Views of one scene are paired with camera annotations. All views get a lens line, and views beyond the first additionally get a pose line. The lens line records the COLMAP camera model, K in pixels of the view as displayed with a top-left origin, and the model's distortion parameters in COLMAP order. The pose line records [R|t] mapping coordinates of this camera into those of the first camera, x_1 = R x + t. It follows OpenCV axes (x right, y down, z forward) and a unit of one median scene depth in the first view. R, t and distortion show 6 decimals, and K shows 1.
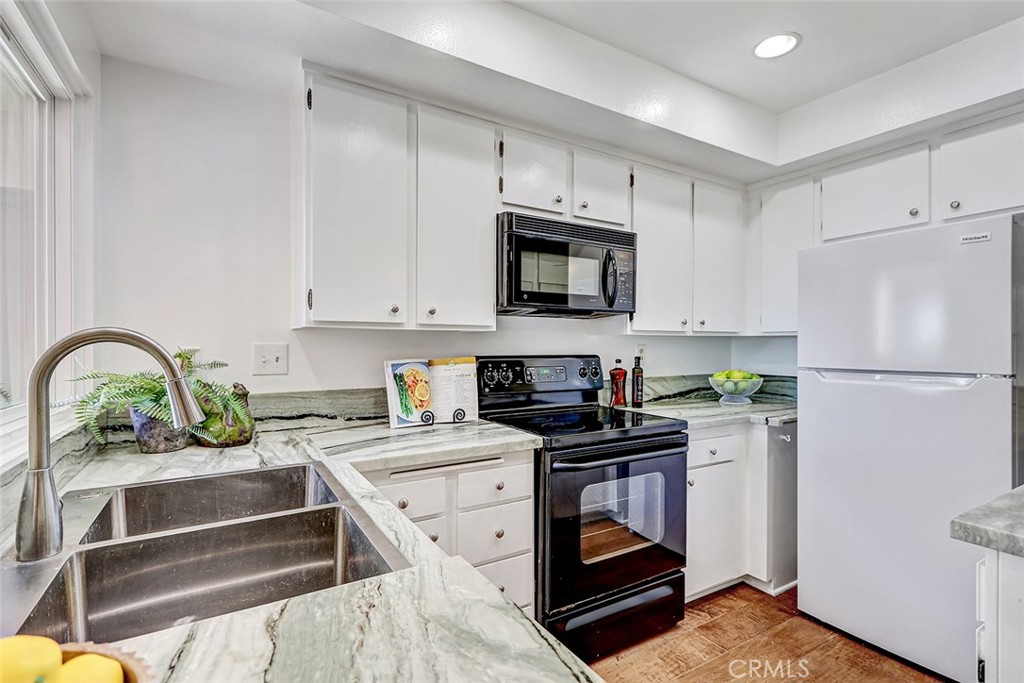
lens RADIAL K [[473.7, 0, 499.5], [0, 473.7, 346.8], [0, 0, 1]] dist [0.005975, -0.000178]
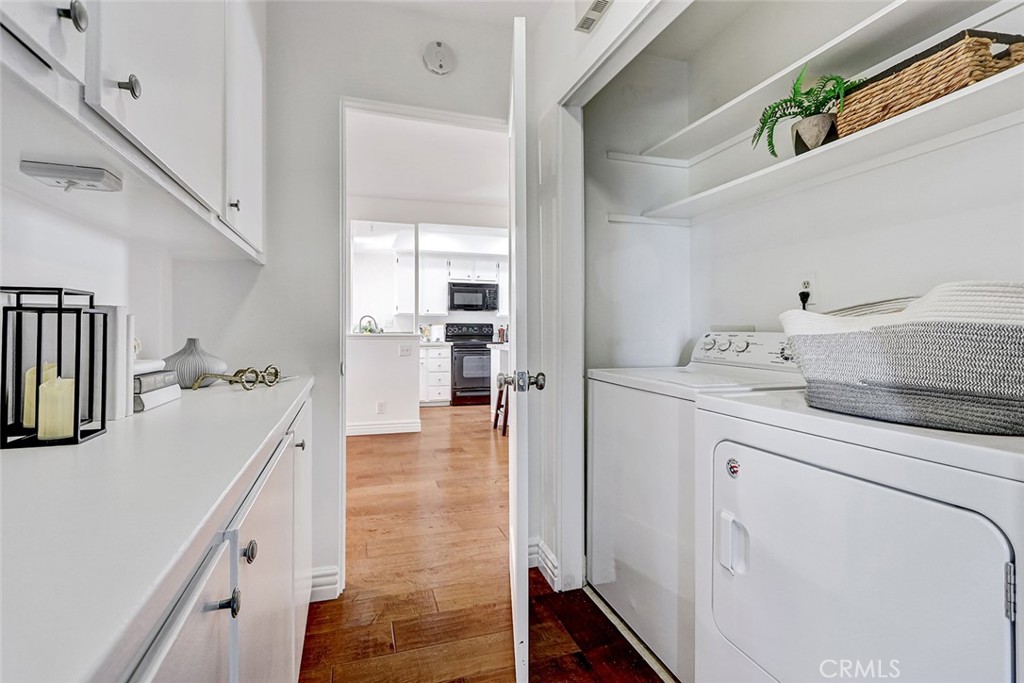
lens RADIAL K [[473.7, 0, 515.0], [0, 473.7, 332.2], [0, 0, 1]] dist [0.005975, -0.000178]
pose [[0.978302, 0.002784, -0.207167, 1.197690], [-0.003684, 0.999985, -0.003954, 0.101122], [0.207153, 0.004632, 0.978298, -2.309084]]
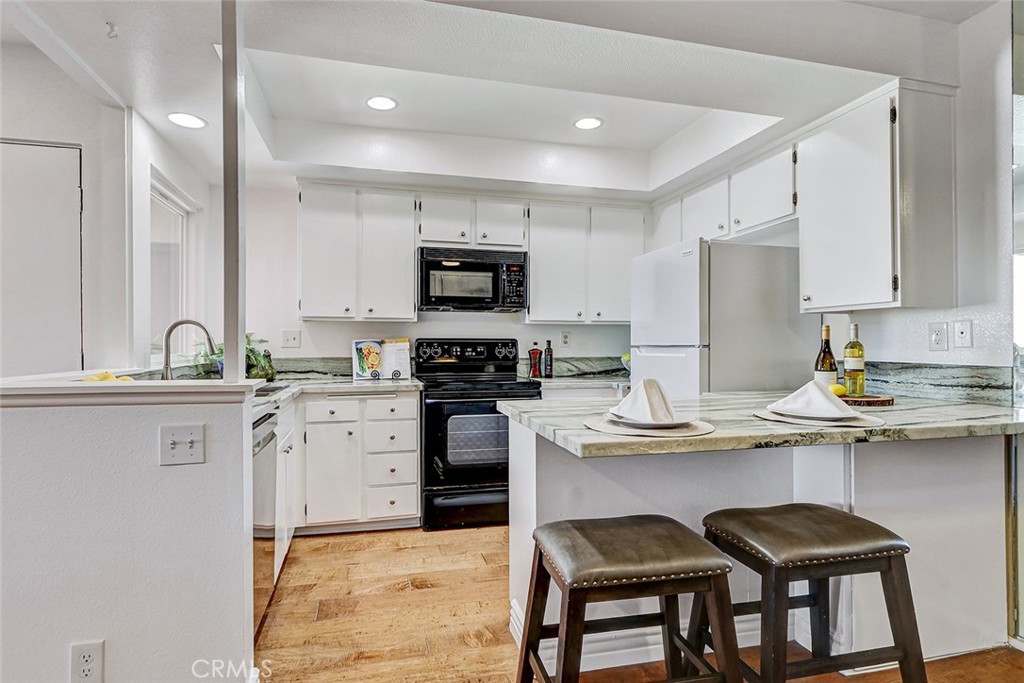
lens RADIAL K [[525.2, 0, 504.1], [0, 525.2, 343.4], [0, 0, 1]] dist [0.005471, 0.000351]
pose [[0.958084, -0.001801, -0.286482, 0.771360], [-0.000684, 0.999963, -0.008574, 0.054751], [0.286487, 0.008410, 0.958047, -0.596067]]
